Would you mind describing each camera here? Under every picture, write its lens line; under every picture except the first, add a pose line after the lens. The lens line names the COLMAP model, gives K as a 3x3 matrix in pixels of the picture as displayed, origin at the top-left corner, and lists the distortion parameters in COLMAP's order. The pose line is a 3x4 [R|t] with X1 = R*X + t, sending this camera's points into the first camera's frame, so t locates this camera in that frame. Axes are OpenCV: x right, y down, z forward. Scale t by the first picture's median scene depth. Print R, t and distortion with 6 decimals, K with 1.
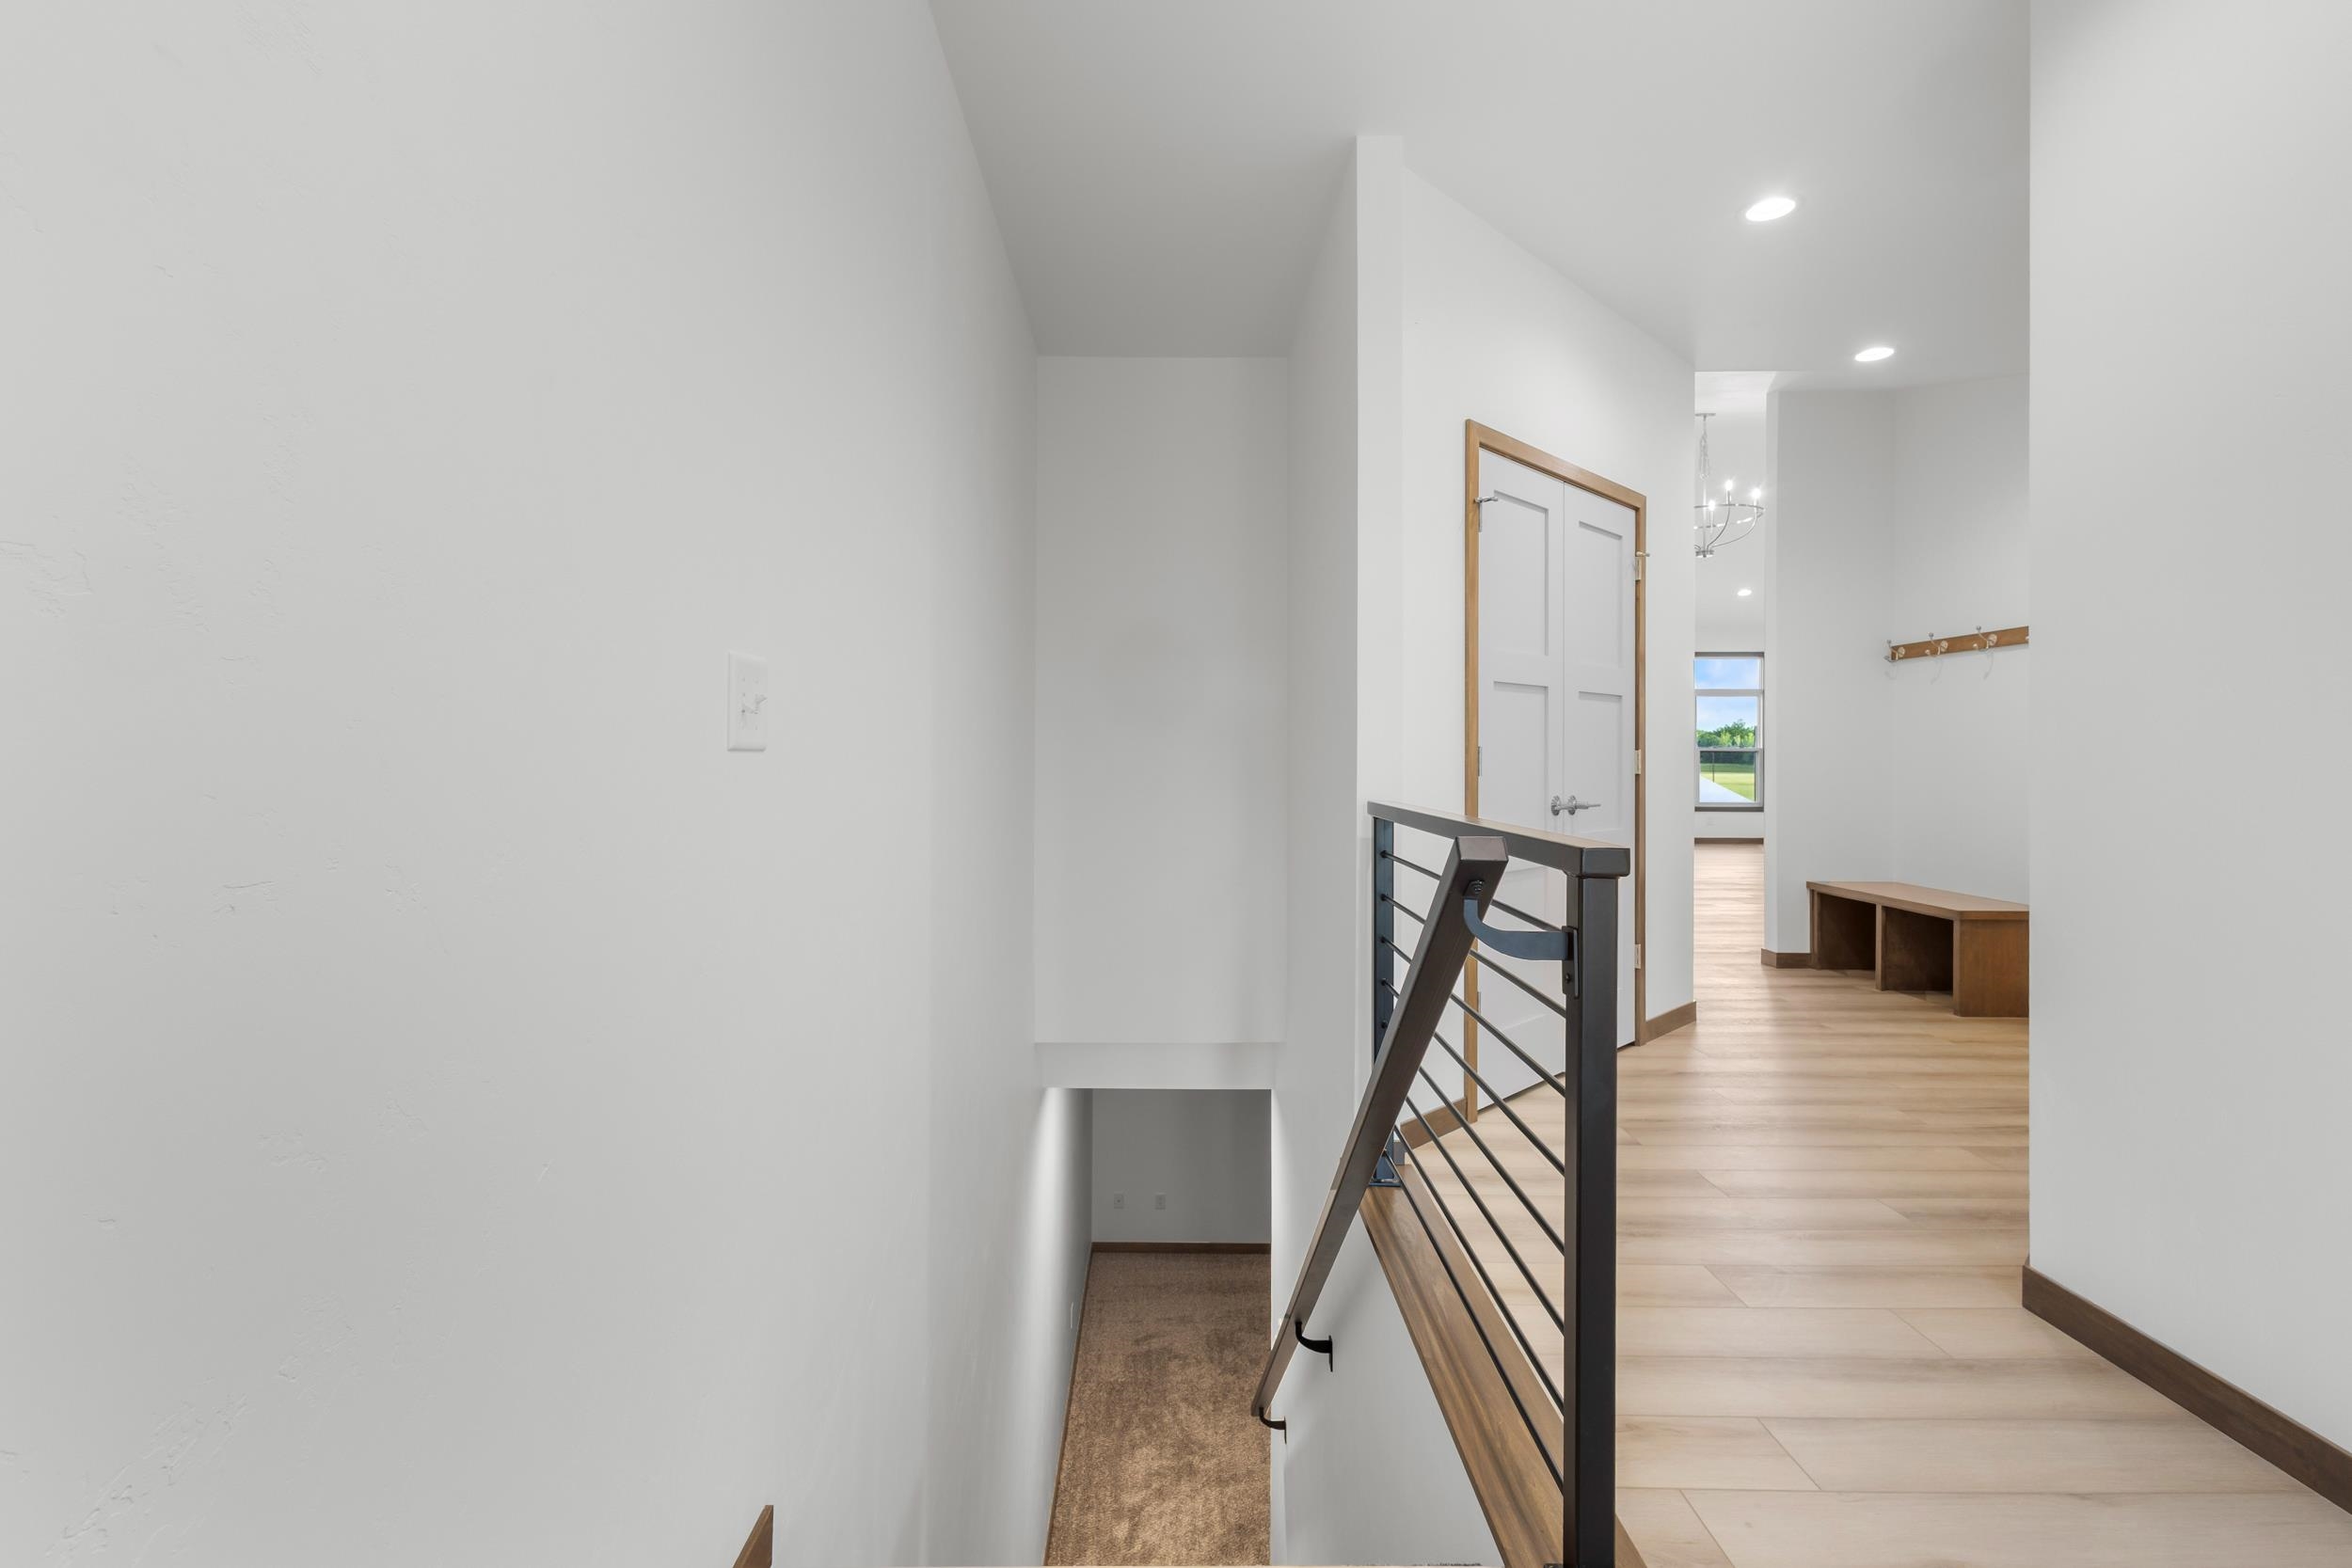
lens RADIAL K [[1083.7, 0, 1164.6], [0, 1083.7, 766.3], [0, 0, 1]] dist [0.003542, -0.001026]
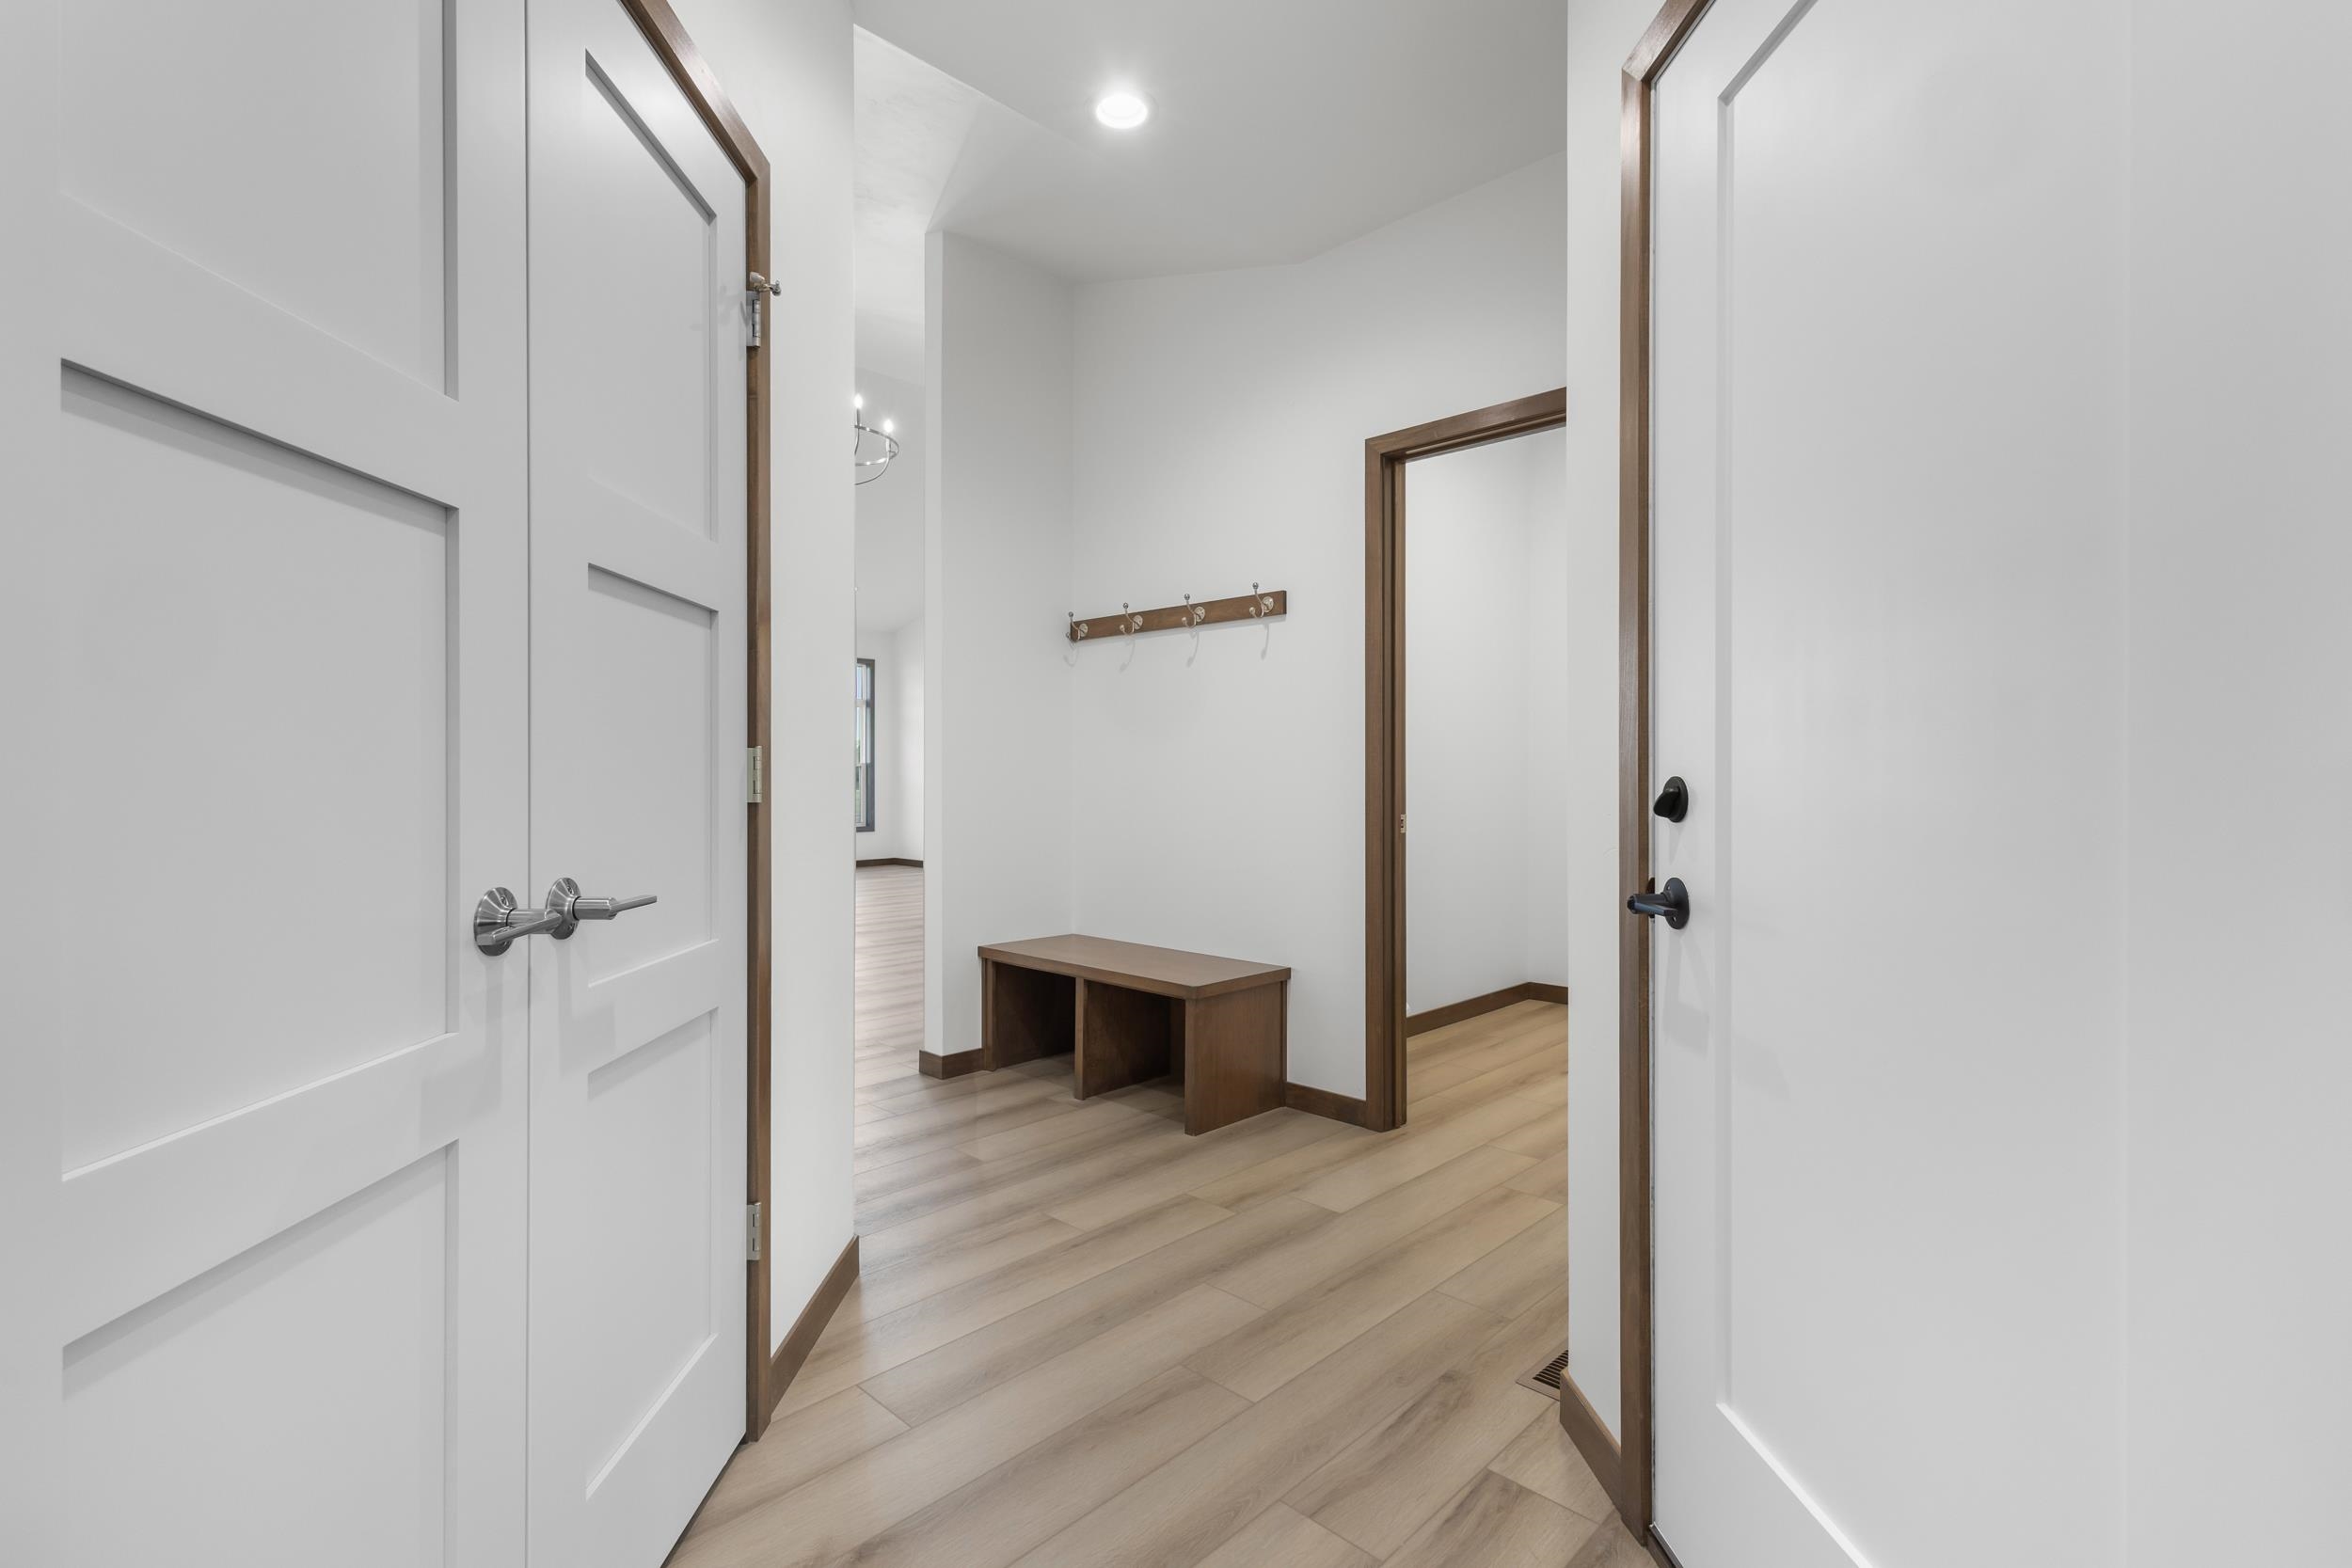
lens RADIAL K [[1083.7, 0, 1164.8], [0, 1083.7, 768.8], [0, 0, 1]] dist [0.003542, -0.001026]
pose [[0.700849, 0.002451, 0.713305, 0.243979], [0.006771, 0.999926, -0.010089, -0.001010], [-0.713277, 0.011900, 0.700781, 0.582022]]
